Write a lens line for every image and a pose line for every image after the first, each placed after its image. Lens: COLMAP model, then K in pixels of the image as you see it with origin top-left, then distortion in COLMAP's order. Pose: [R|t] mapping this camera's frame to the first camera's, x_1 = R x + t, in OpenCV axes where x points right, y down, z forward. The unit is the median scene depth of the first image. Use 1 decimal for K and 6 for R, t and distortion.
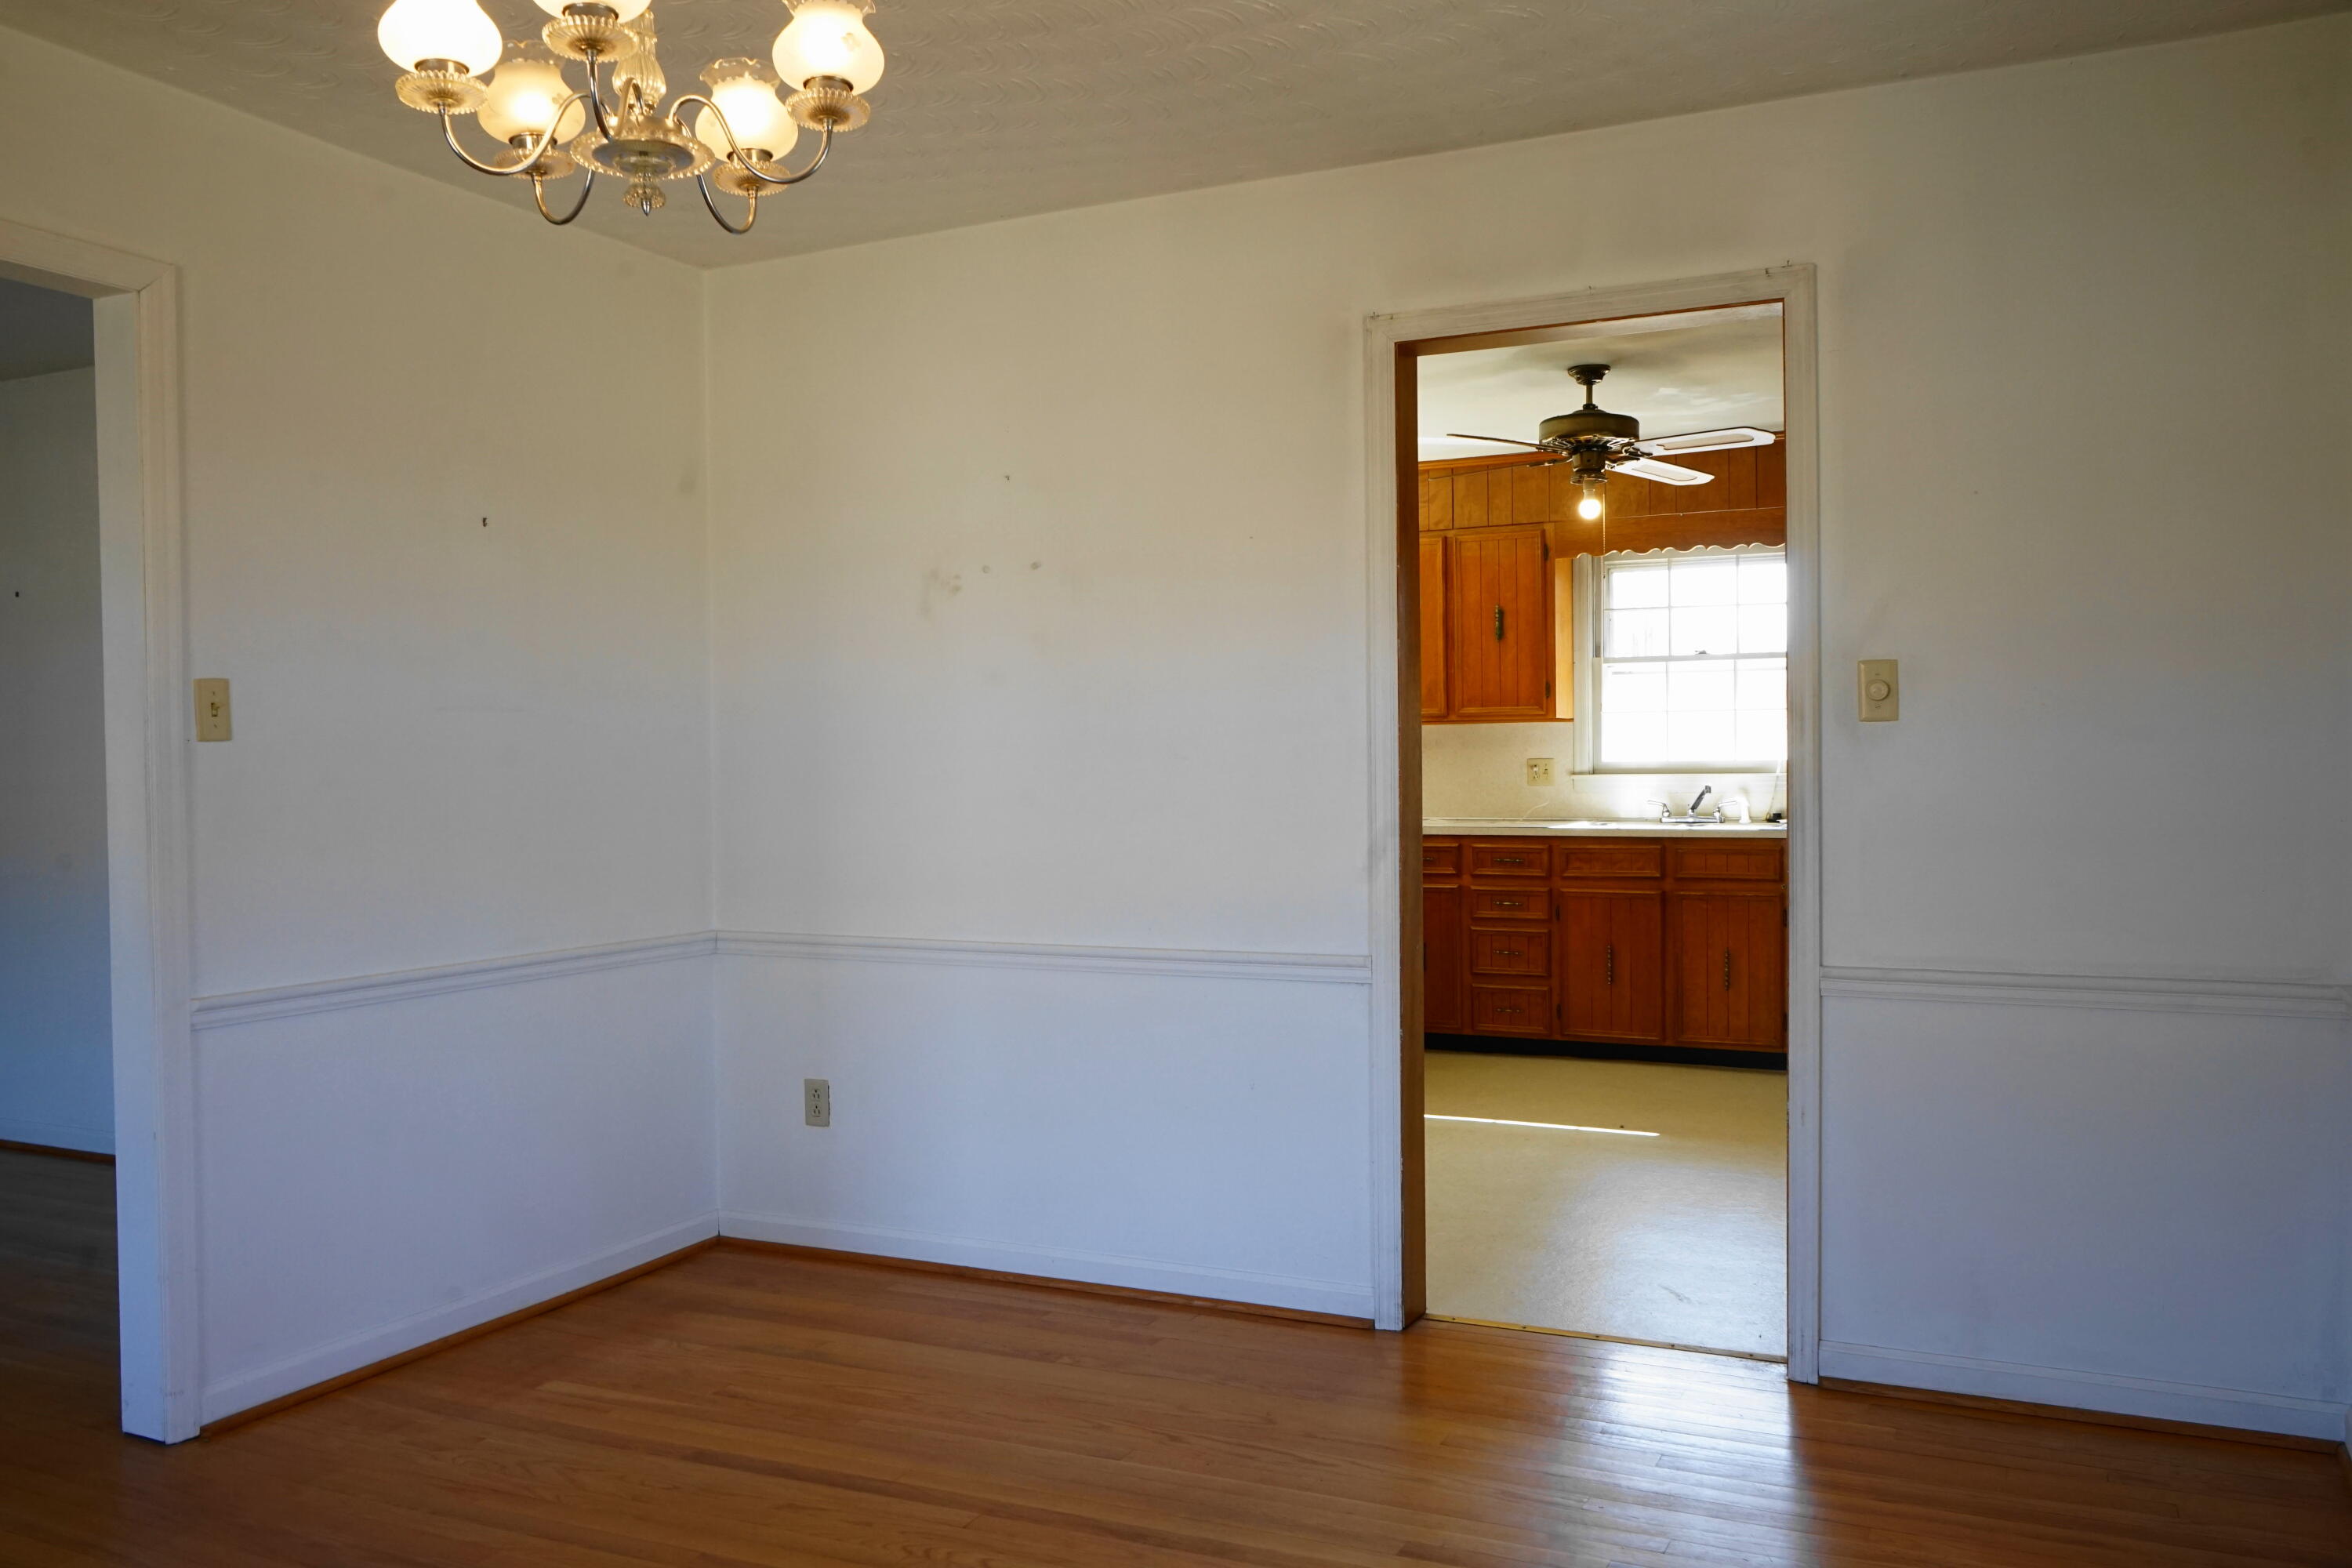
lens RADIAL K [[1854.1, 0, 1180.9], [0, 1854.1, 774.7], [0, 0, 1]] dist [-0.000787, -0.001907]
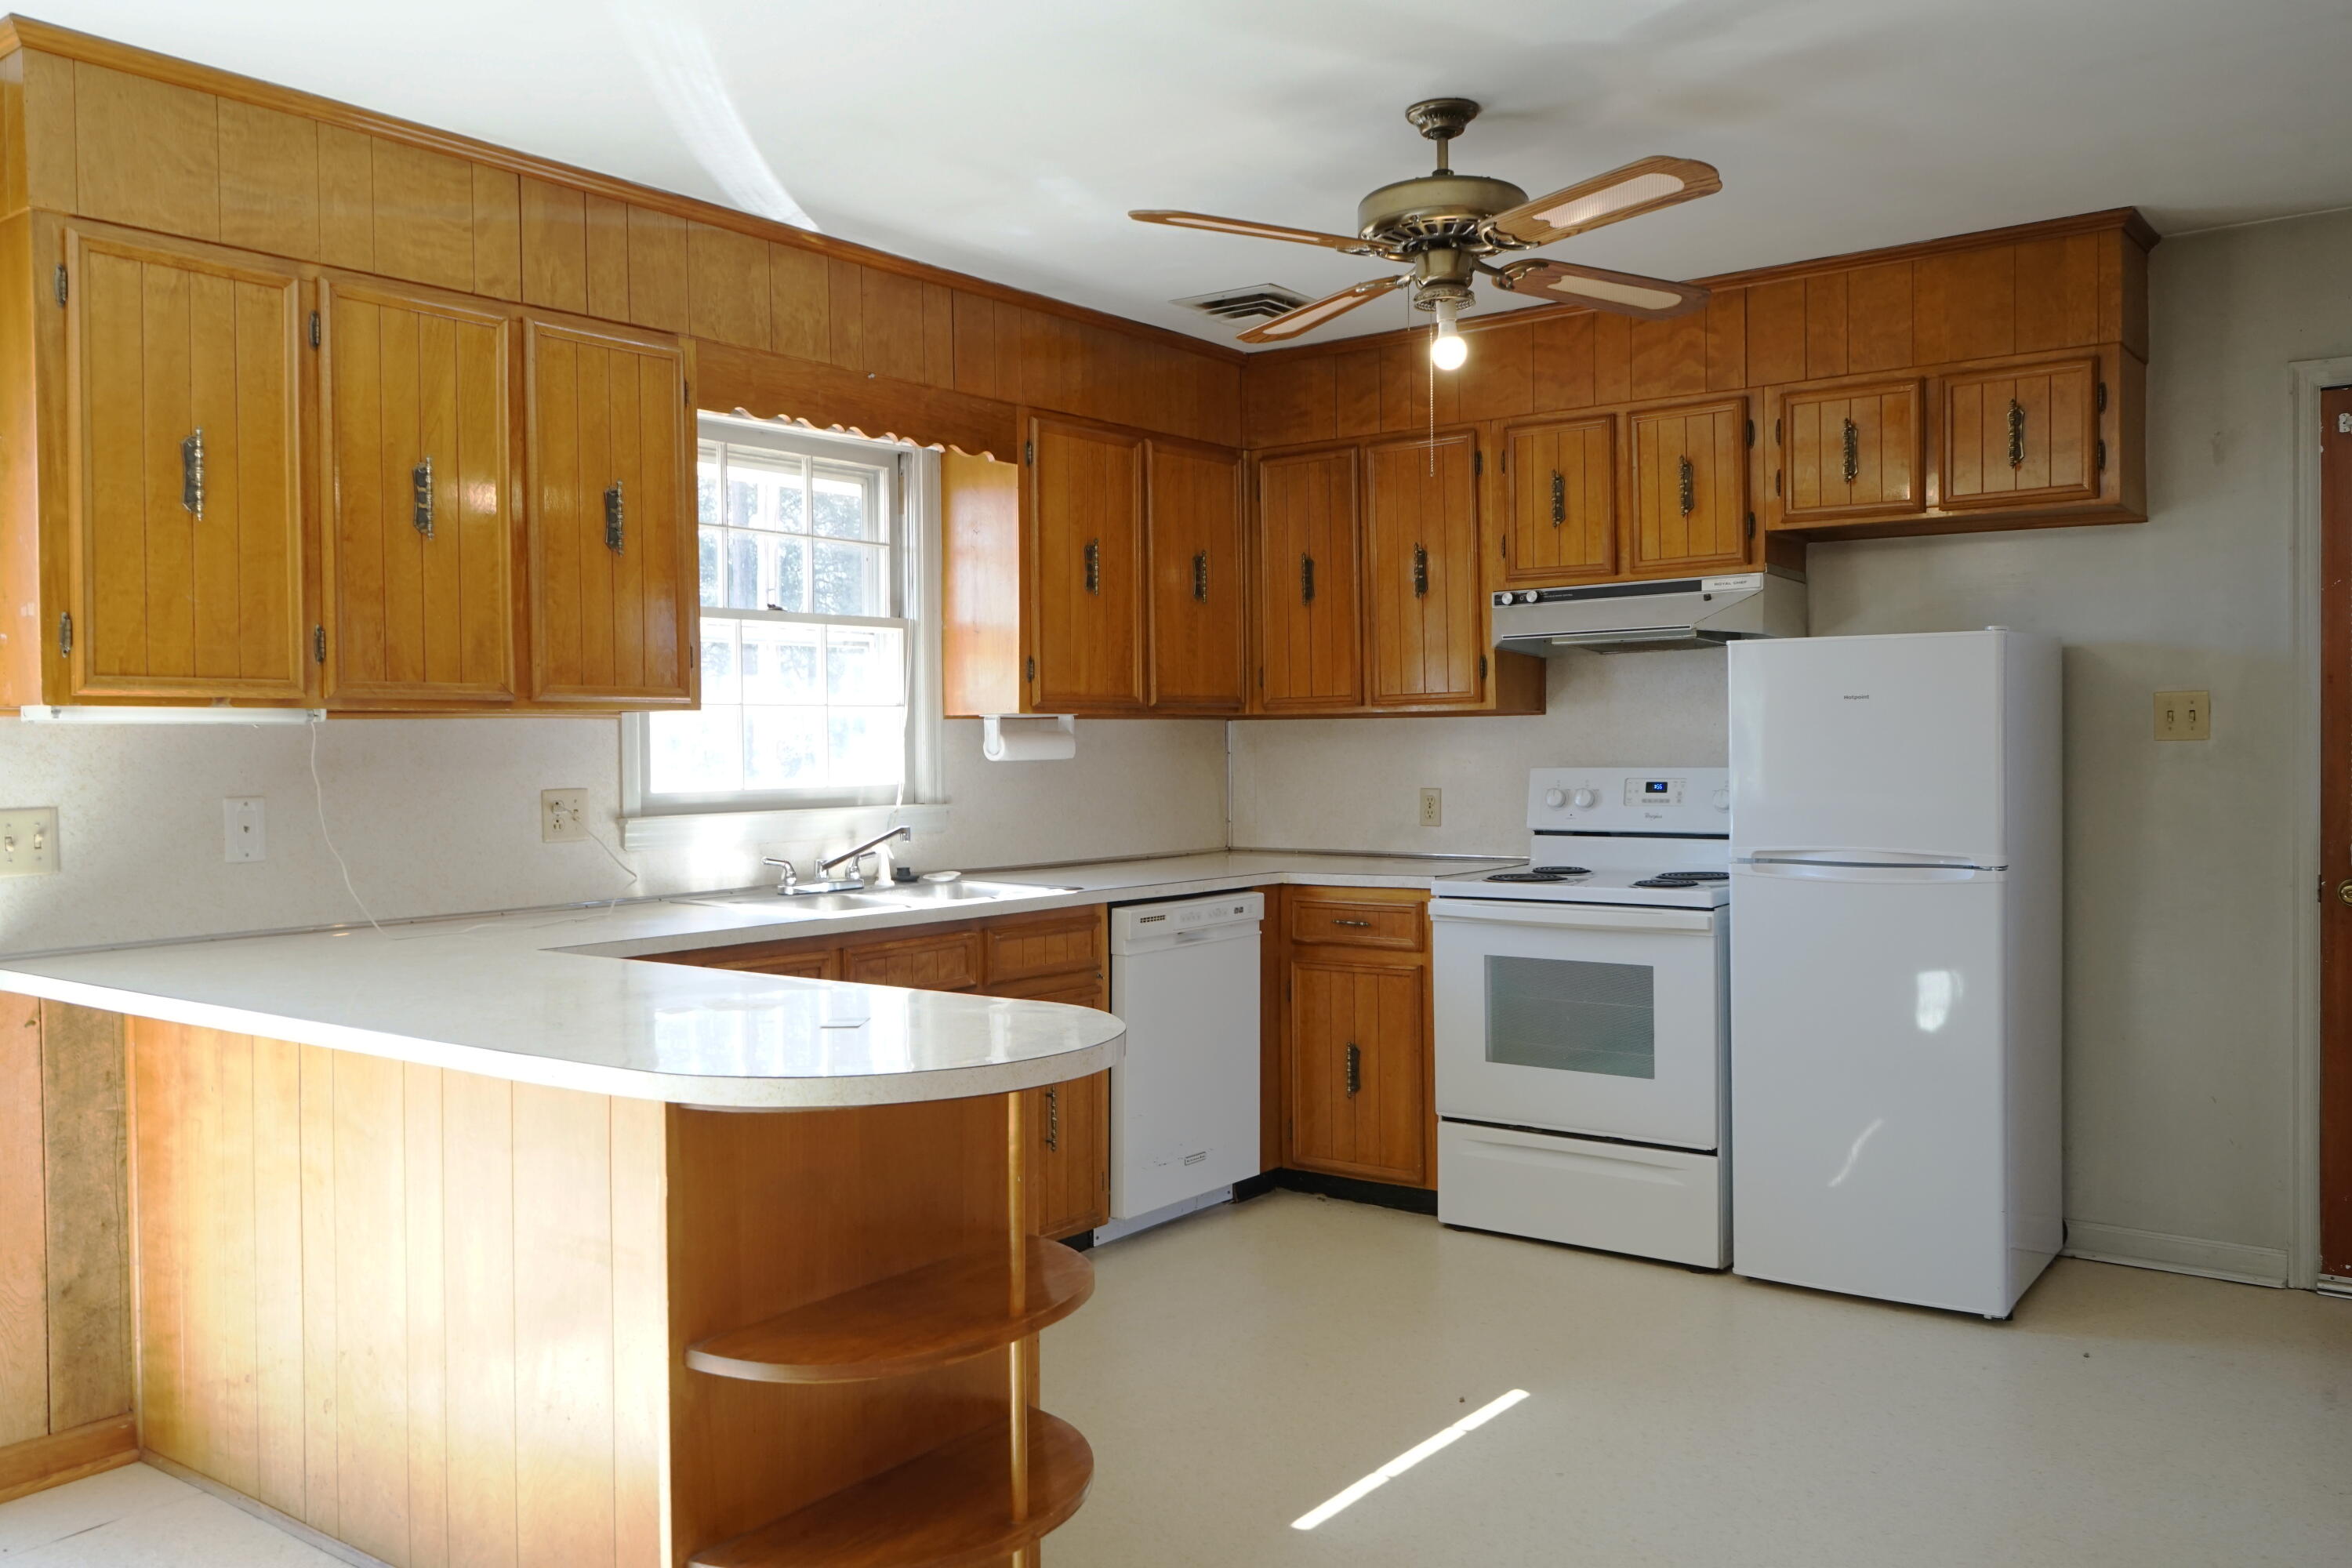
lens RADIAL K [[1854.1, 0, 1180.9], [0, 1854.1, 774.7], [0, 0, 1]] dist [-0.000787, -0.001907]
pose [[0.198770, -0.007337, 0.980019, -0.291825], [0.019748, 0.999799, 0.003480, -0.011914], [-0.979847, 0.018662, 0.198875, 0.775079]]
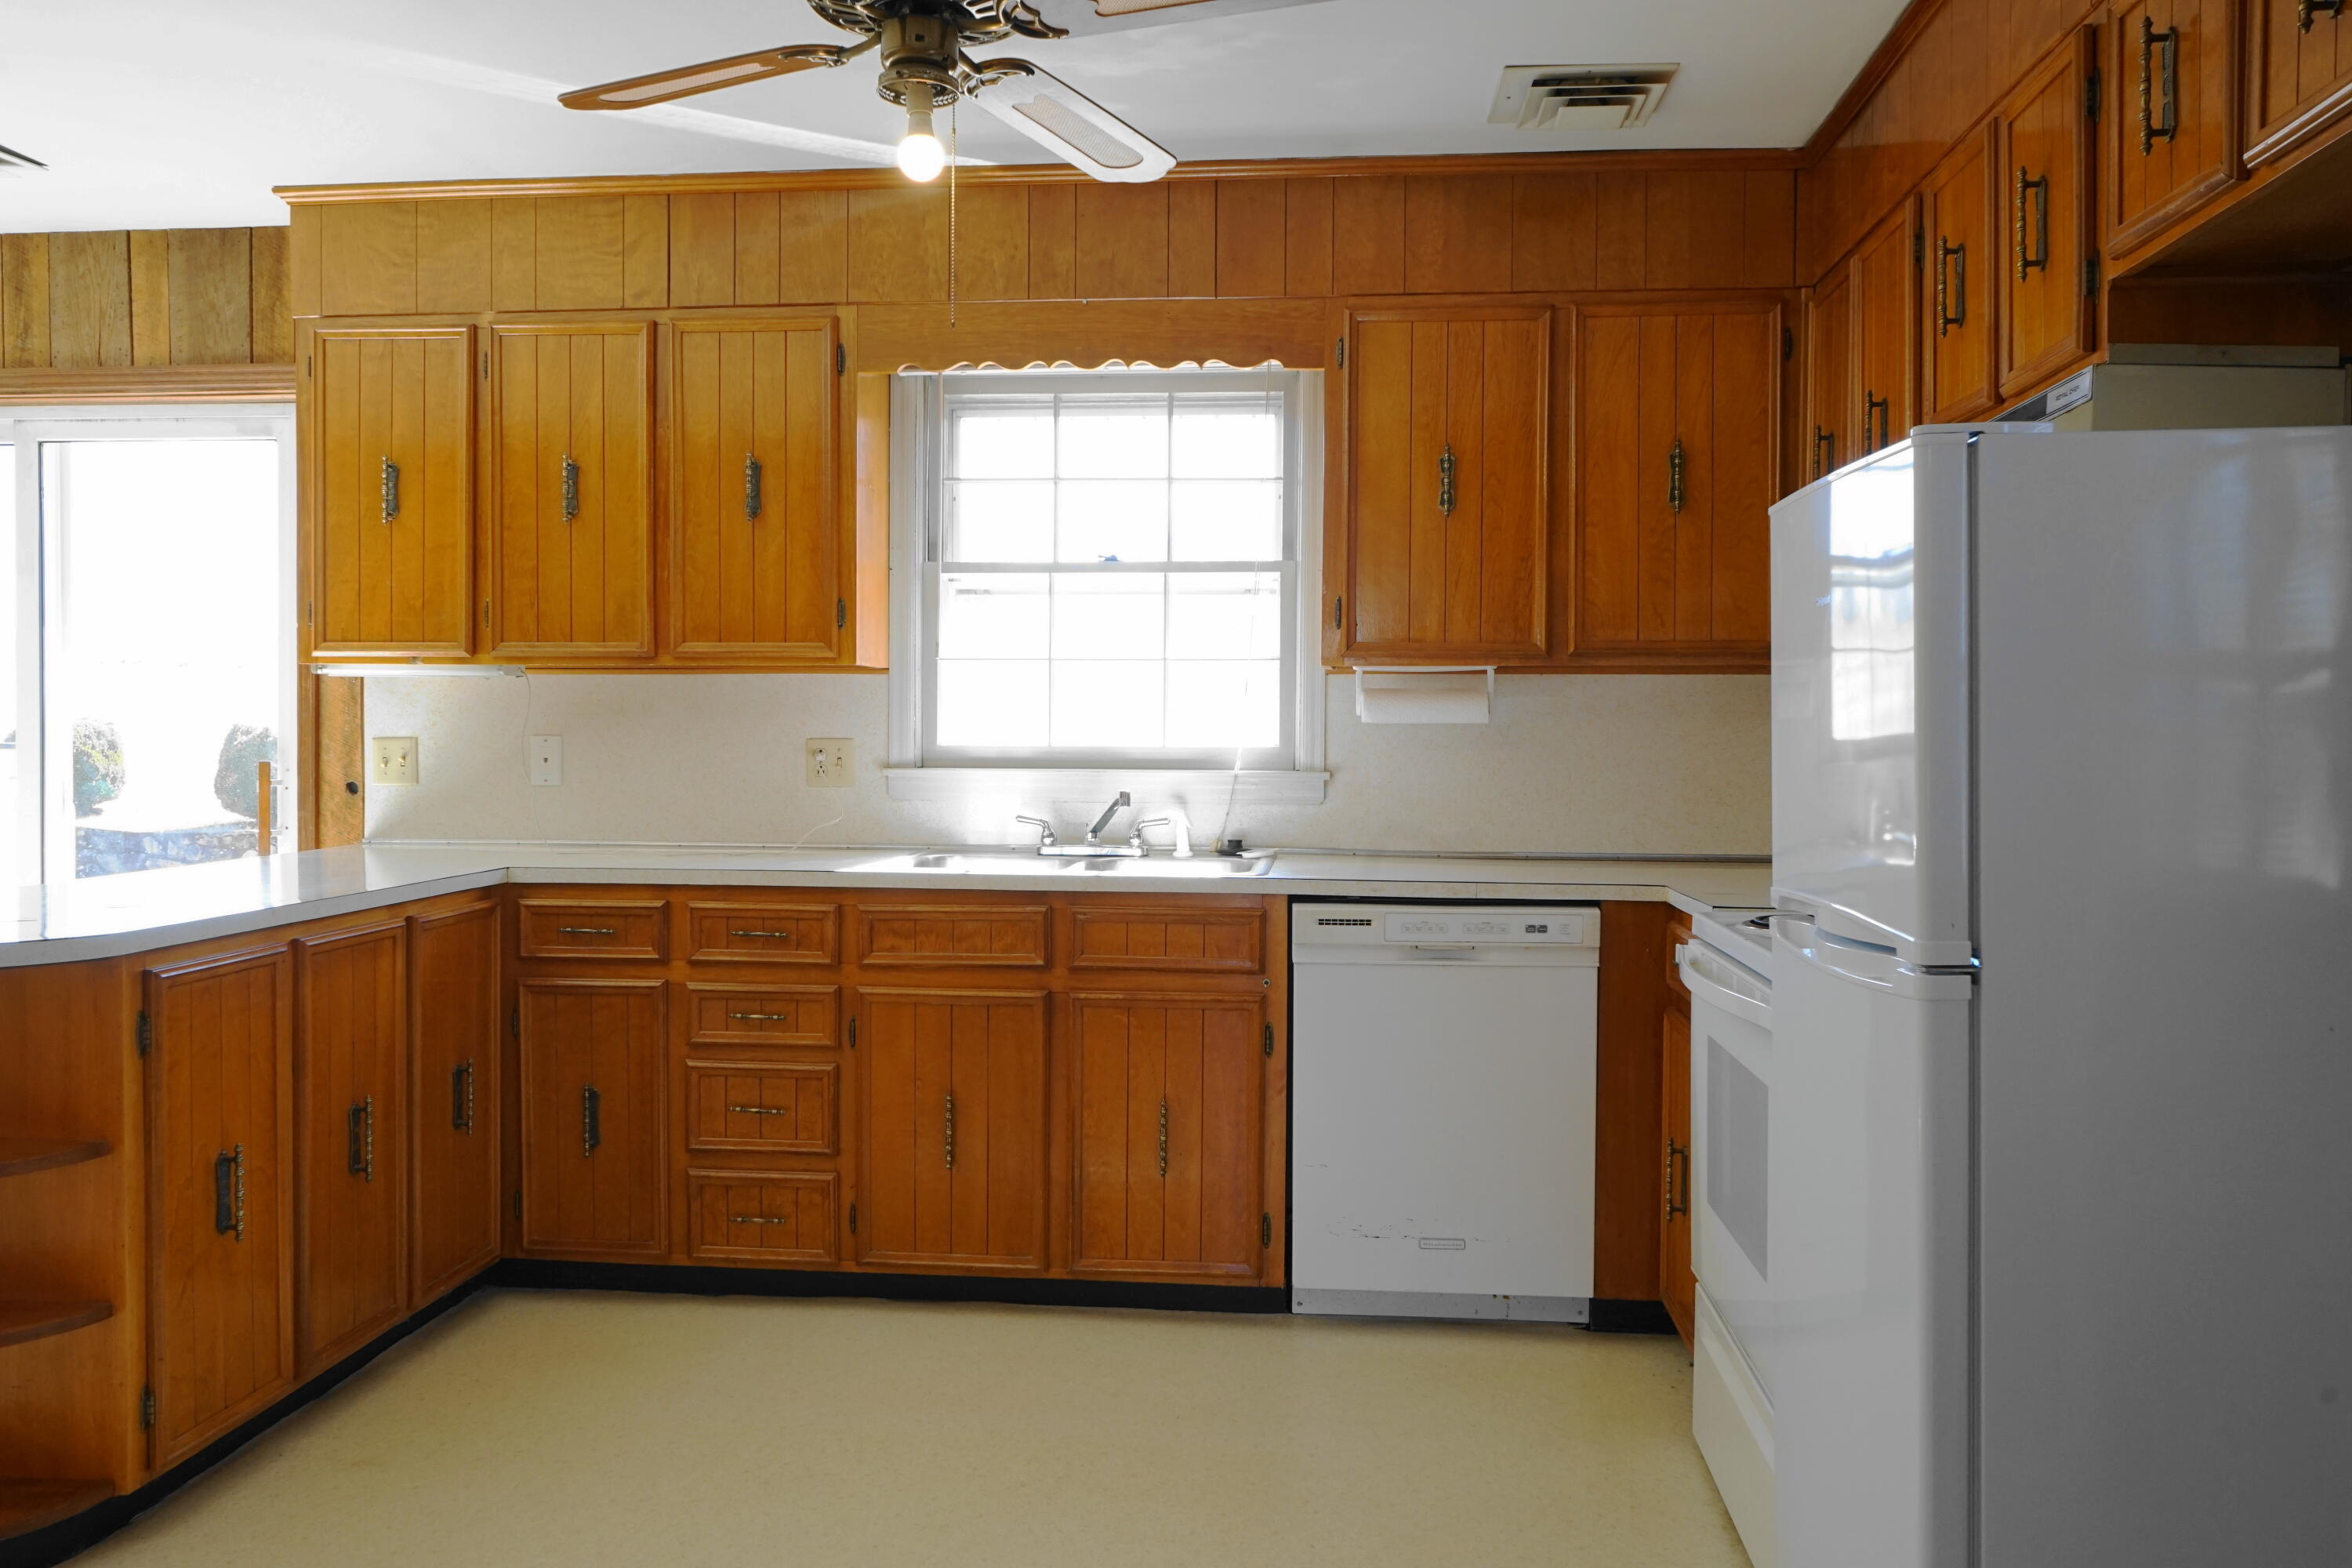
lens RADIAL K [[1854.1, 0, 1180.9], [0, 1854.1, 774.7], [0, 0, 1]] dist [-0.000787, -0.001907]
pose [[0.936890, 0.007235, 0.349548, 0.103336], [-0.012075, 0.999859, 0.011670, -0.005956], [-0.349415, -0.015155, 0.936846, 0.463099]]
